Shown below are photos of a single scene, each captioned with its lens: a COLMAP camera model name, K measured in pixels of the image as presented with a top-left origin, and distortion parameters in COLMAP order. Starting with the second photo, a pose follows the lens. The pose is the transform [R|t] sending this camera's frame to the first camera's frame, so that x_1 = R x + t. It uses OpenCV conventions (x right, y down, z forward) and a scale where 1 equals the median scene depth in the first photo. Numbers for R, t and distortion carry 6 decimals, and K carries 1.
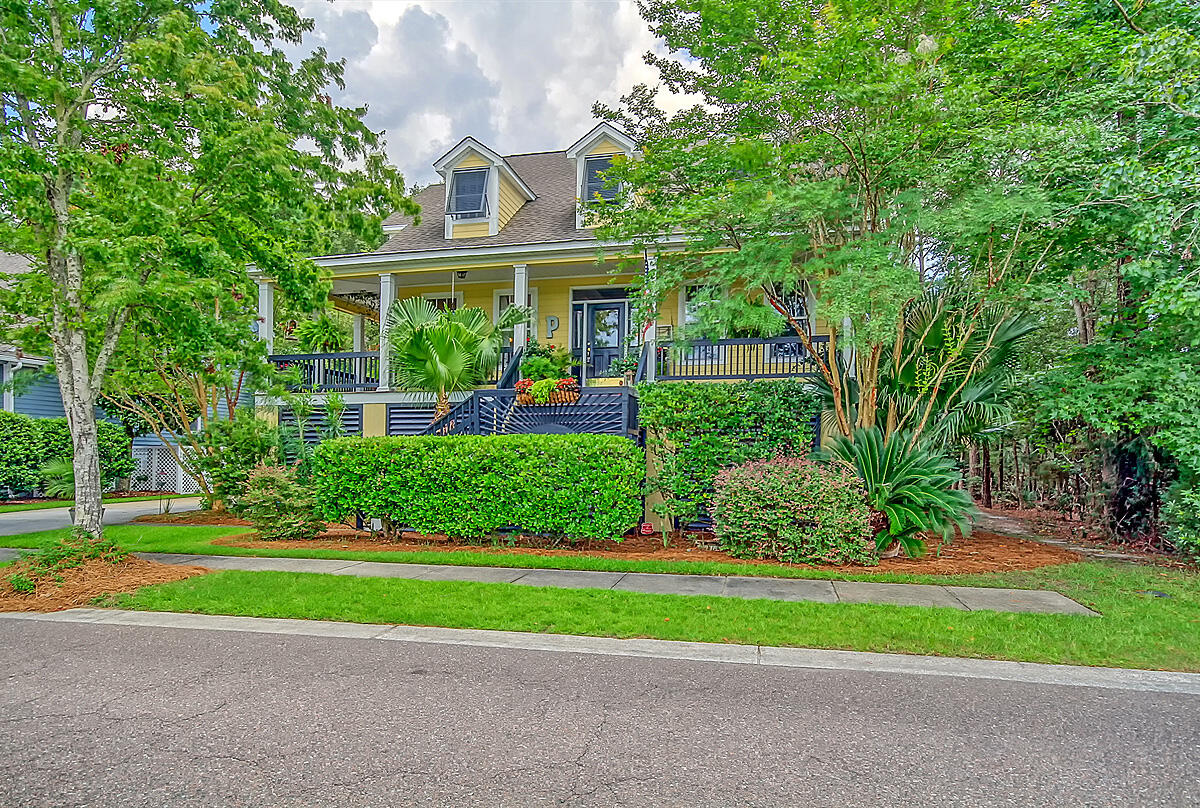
lens RADIAL K [[501.7, 0, 600.0], [0, 501.7, 399.7], [0, 0, 1]] dist [0.003670, 0.000129]
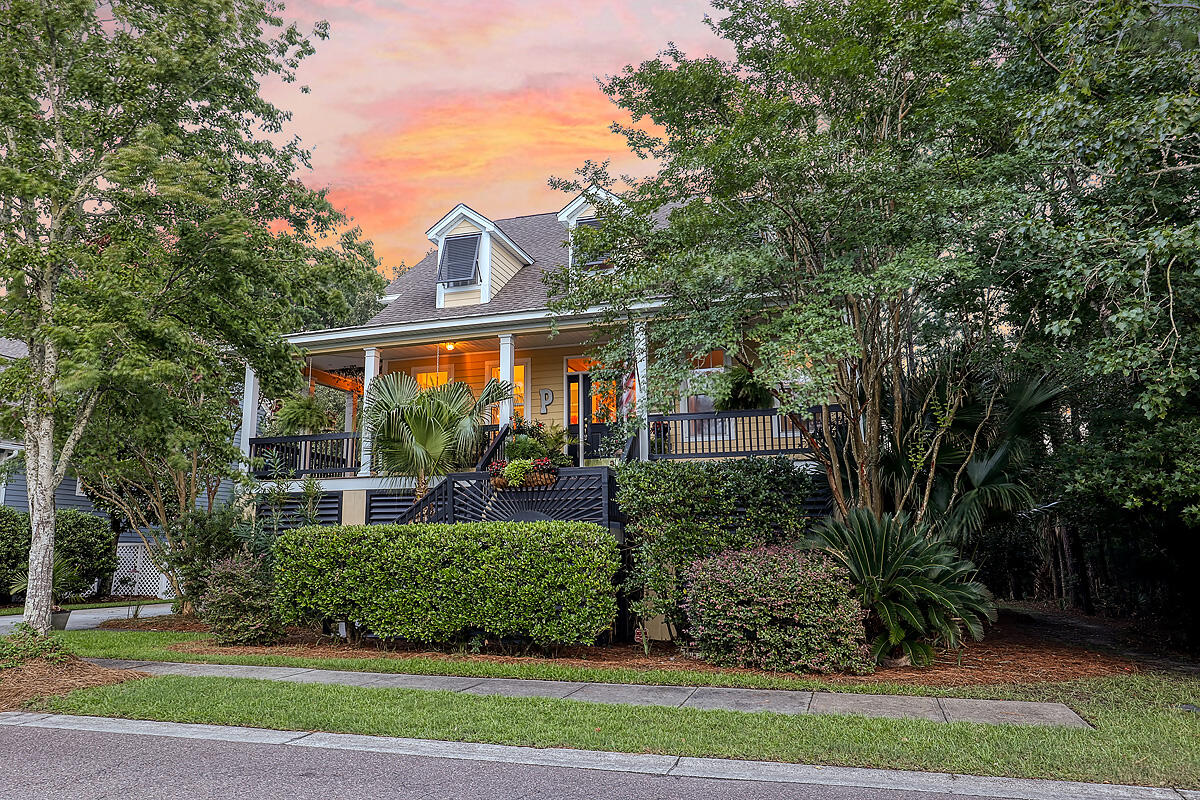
lens RADIAL K [[598.5, 0, 595.4], [0, 598.5, 401.0], [0, 0, 1]] dist [-0.010422, 0.001876]
pose [[0.996620, -0.020748, -0.079486, 0.123154], [0.009426, 0.990072, -0.140247, 0.007296], [0.081606, 0.139024, 0.986921, -0.063601]]
